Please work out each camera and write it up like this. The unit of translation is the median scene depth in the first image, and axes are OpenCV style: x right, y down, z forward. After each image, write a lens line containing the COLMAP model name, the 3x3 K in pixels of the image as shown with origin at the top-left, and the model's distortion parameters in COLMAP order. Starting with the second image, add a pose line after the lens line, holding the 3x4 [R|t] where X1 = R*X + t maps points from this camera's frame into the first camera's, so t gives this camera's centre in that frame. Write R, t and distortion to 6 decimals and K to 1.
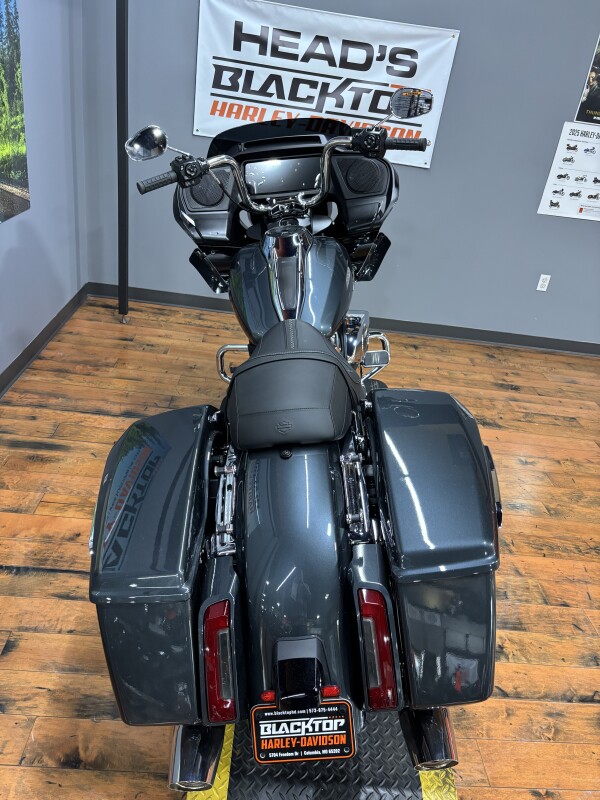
lens RADIAL K [[605.4, 0, 300.0], [0, 605.4, 400.0], [0, 0, 1]] dist [-0.001350, 0.069351]
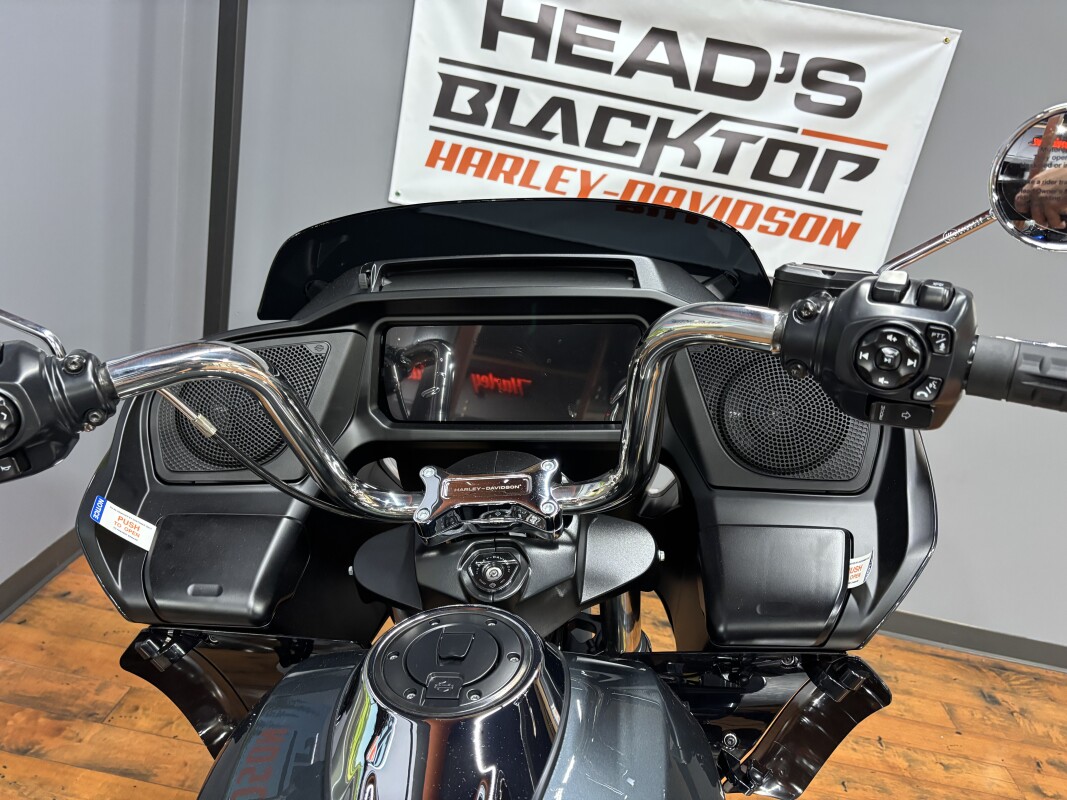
lens RADIAL K [[807.4, 0, 533.5], [0, 807.4, 400.0], [0, 0, 1]] dist [-0.001350, 0.069351]
pose [[0.992295, 0.084325, -0.090774, 0.015698], [-0.097622, 0.983279, -0.153728, -0.193008], [0.076293, 0.161405, 0.983935, 0.396819]]
